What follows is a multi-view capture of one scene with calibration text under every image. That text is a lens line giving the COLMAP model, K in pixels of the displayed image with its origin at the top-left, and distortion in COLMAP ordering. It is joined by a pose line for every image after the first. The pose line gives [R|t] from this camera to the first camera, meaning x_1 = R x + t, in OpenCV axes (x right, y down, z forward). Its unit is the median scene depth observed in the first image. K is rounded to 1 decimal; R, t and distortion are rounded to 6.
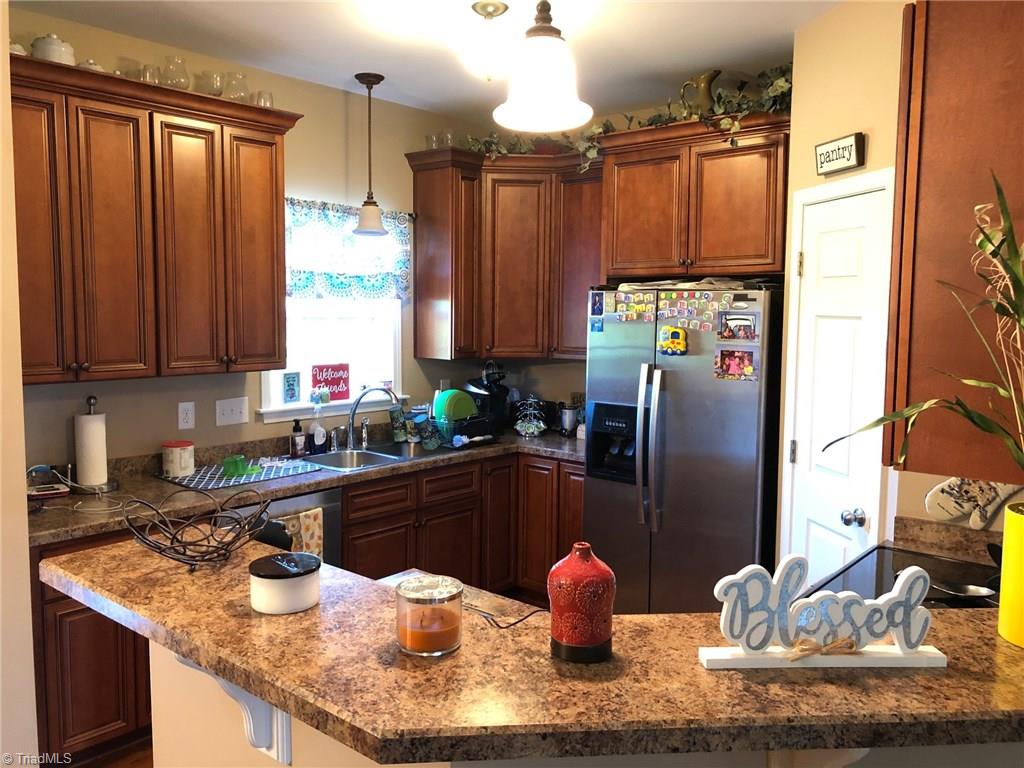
lens RADIAL K [[824.9, 0, 508.3], [0, 824.9, 381.6], [0, 0, 1]] dist [0.038027, -0.011439]
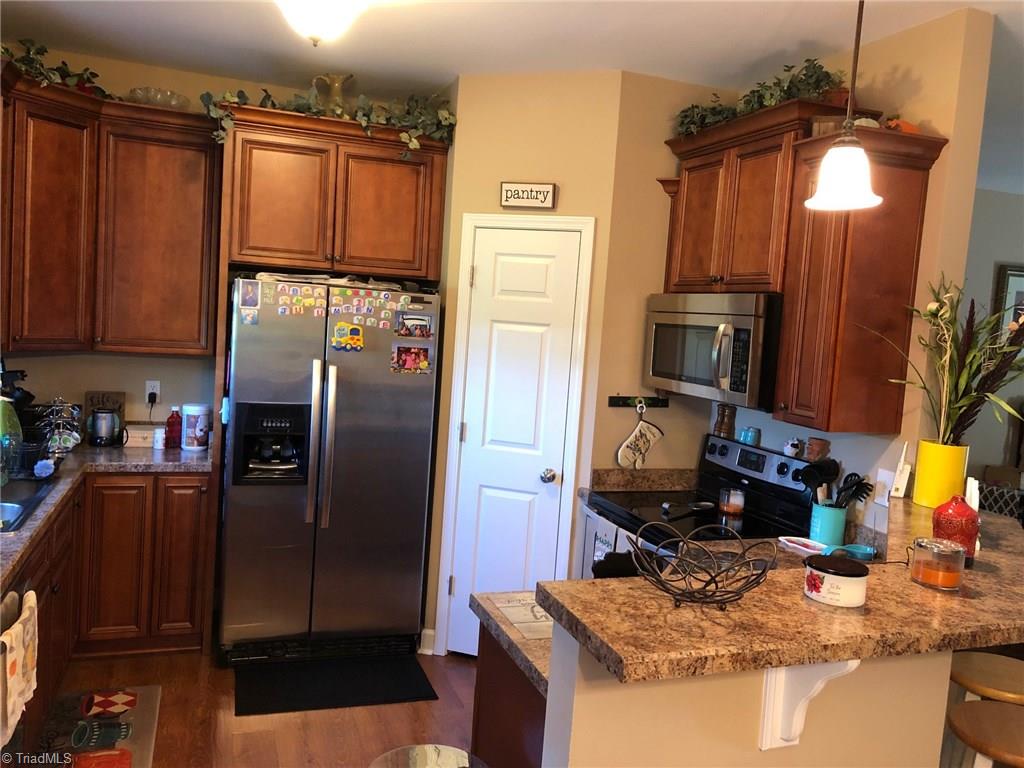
lens RADIAL K [[824.9, 0, 507.4], [0, 824.9, 384.5], [0, 0, 1]] dist [0.038027, -0.011439]
pose [[0.481907, -0.052210, 0.874666, -0.629000], [0.016049, 0.998582, 0.050764, -0.041522], [-0.876076, -0.010426, 0.482061, 0.354956]]
